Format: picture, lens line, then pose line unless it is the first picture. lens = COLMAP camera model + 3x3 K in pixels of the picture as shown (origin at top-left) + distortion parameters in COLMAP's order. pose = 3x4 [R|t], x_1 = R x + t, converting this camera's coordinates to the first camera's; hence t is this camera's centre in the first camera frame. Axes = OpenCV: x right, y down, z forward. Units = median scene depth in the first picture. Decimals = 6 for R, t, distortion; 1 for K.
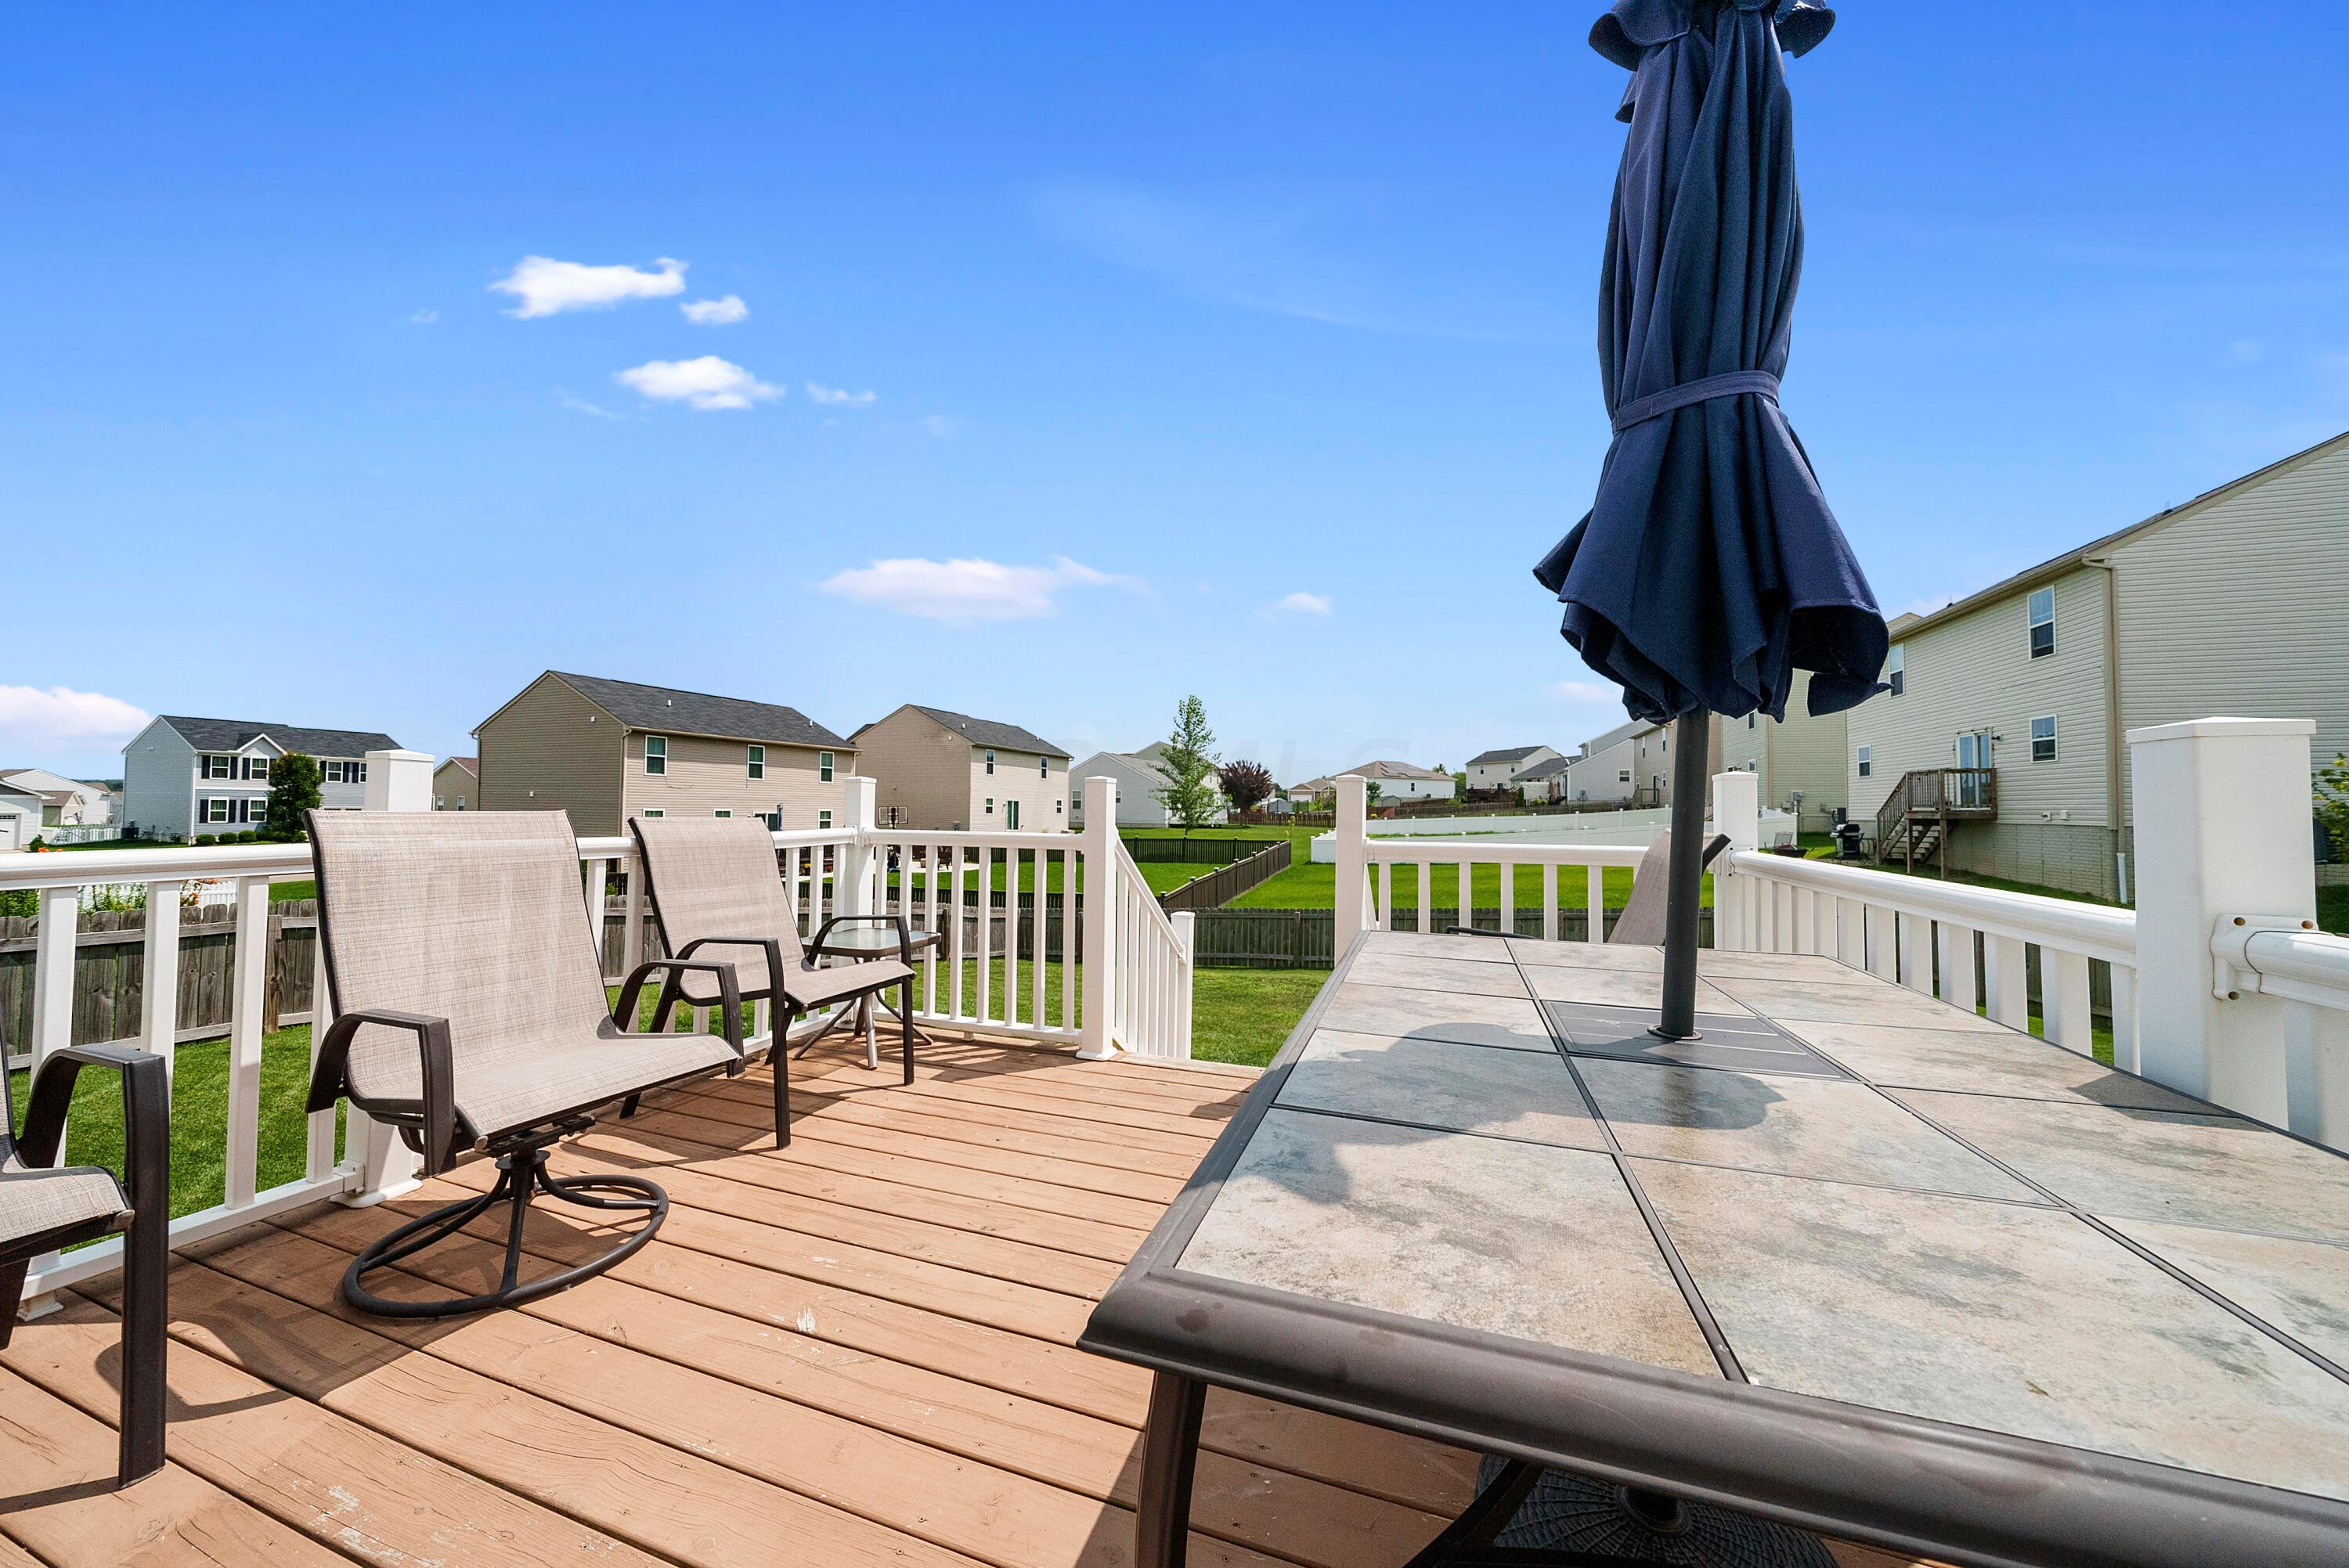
lens RADIAL K [[818.4, 0, 1180.1], [0, 818.4, 759.2], [0, 0, 1]] dist [0.000811, -0.000019]
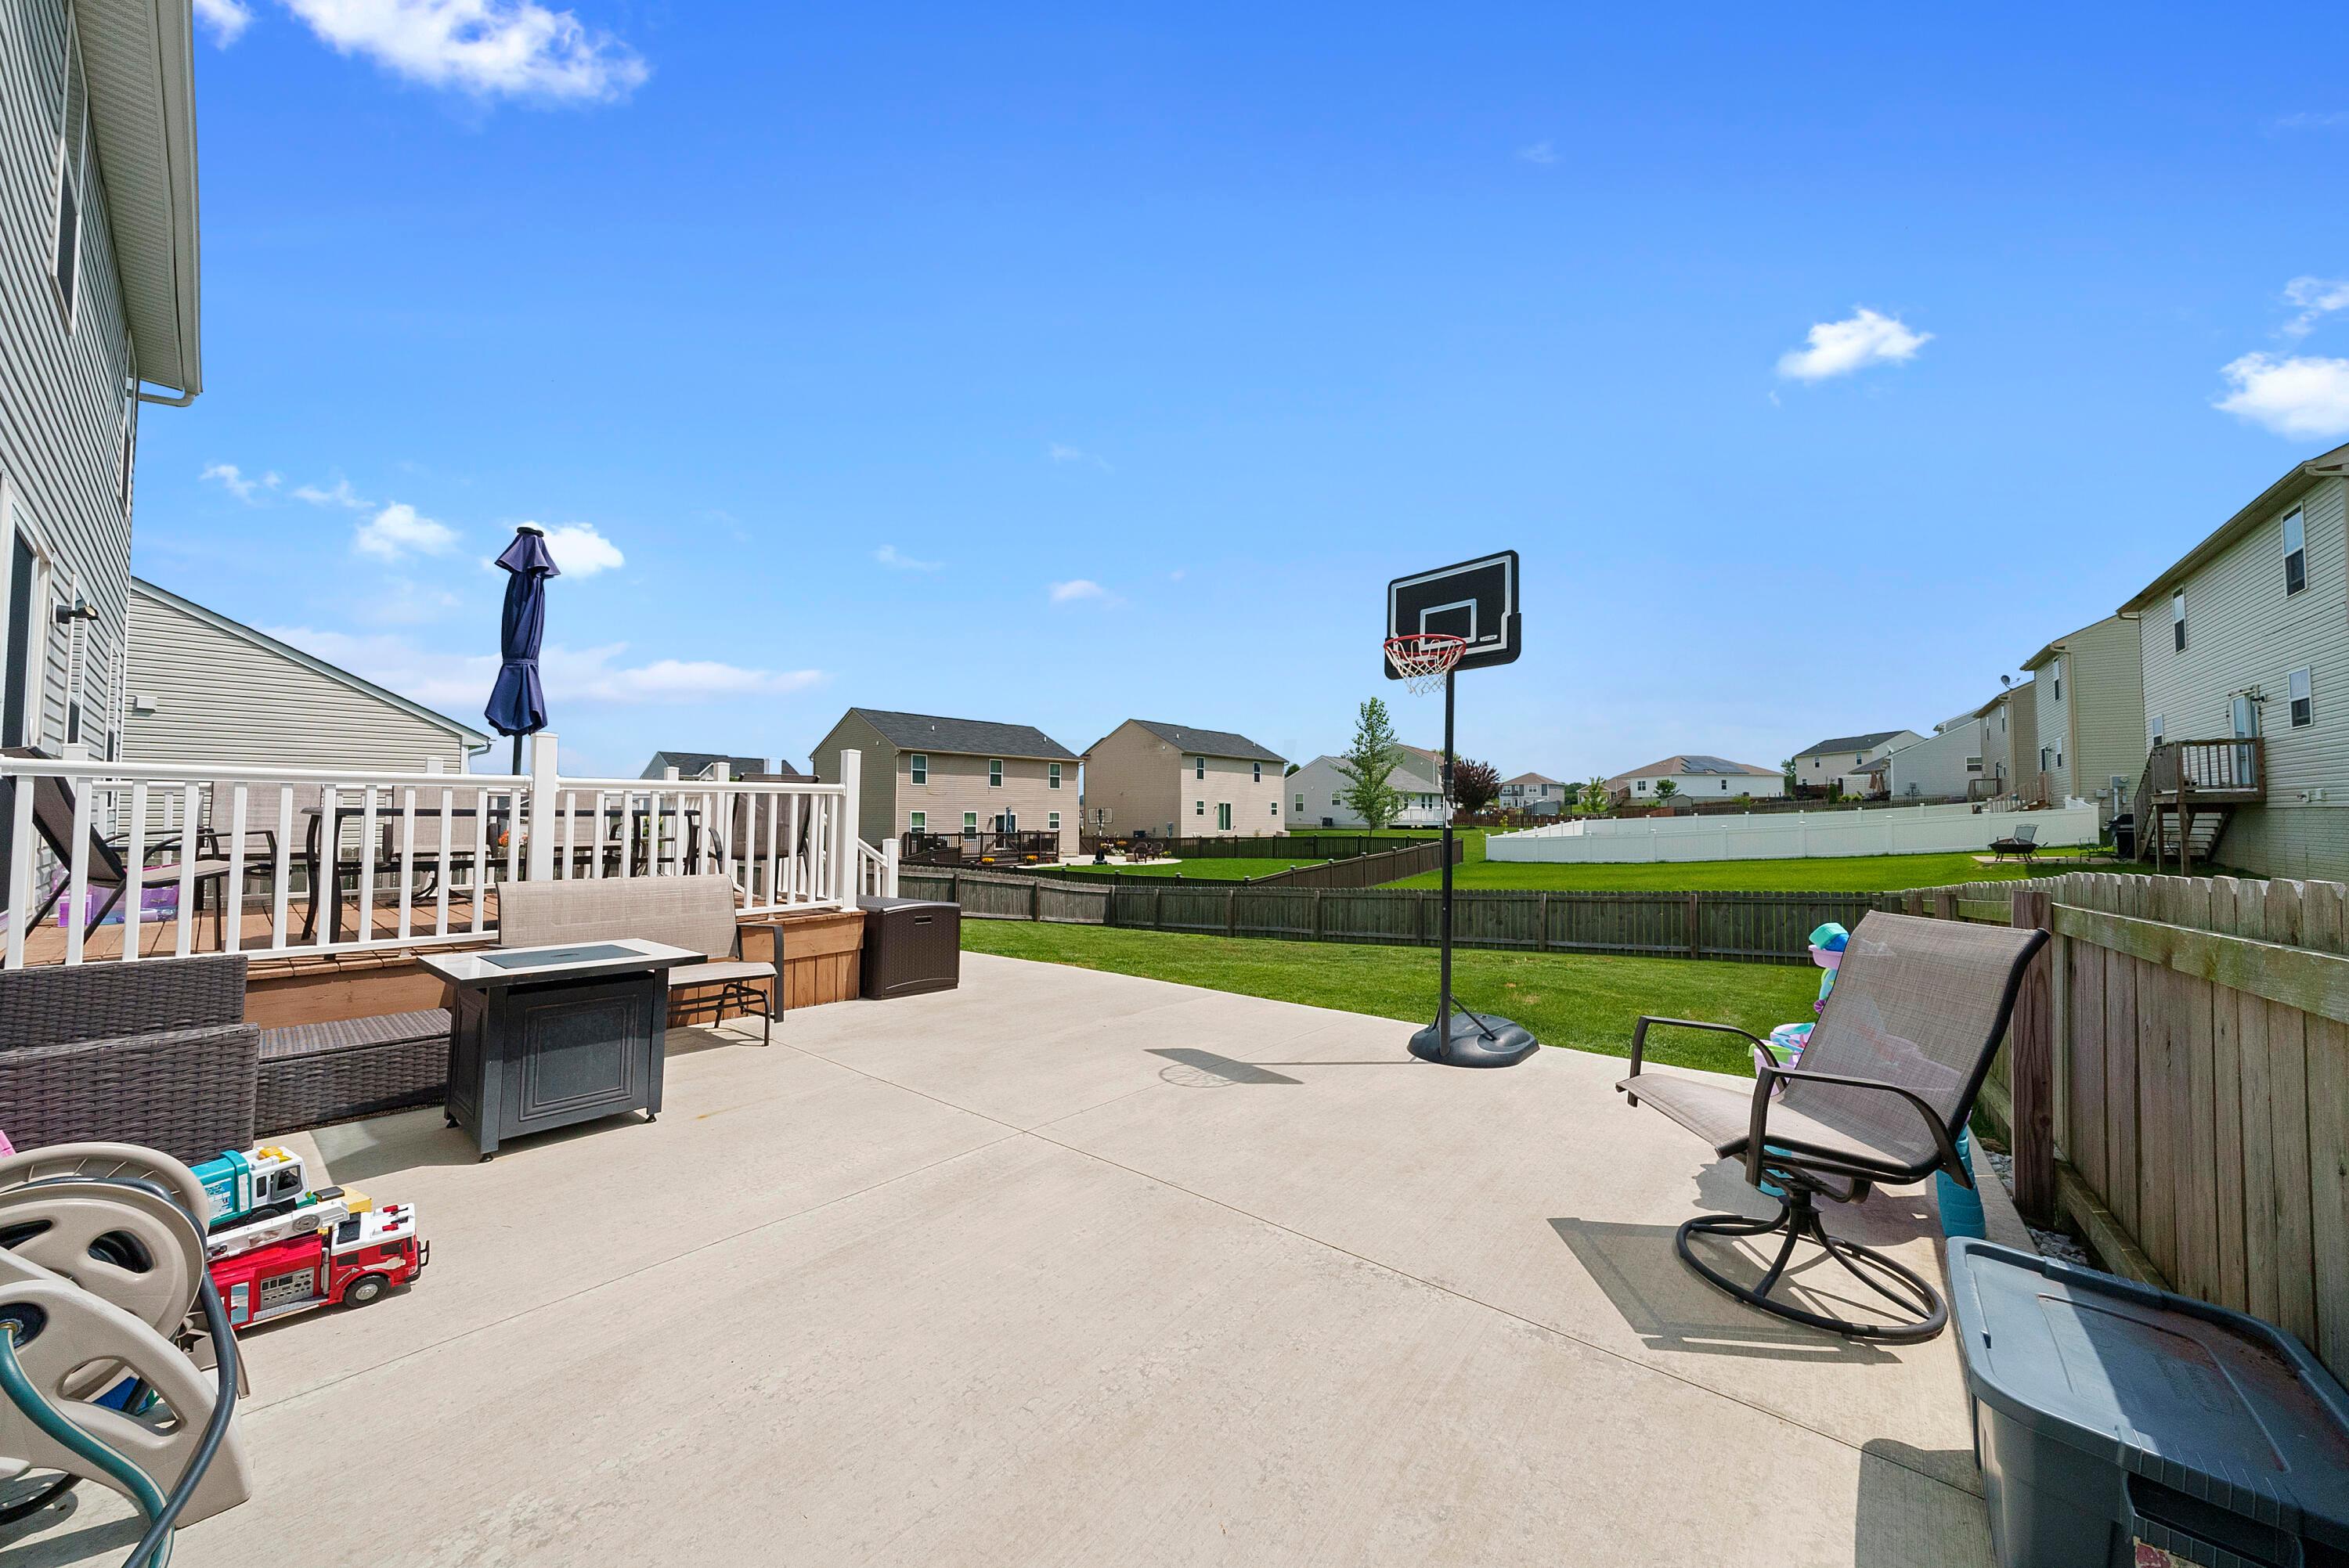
lens RADIAL K [[811.3, 0, 1174.5], [0, 811.3, 784.0], [0, 0, 1]] dist [-0.000816, -0.000049]
pose [[0.941537, -0.021739, -0.336207, 0.104138], [0.029474, 0.999405, 0.017921, 0.004368], [0.335617, -0.026782, 0.941618, -0.035047]]
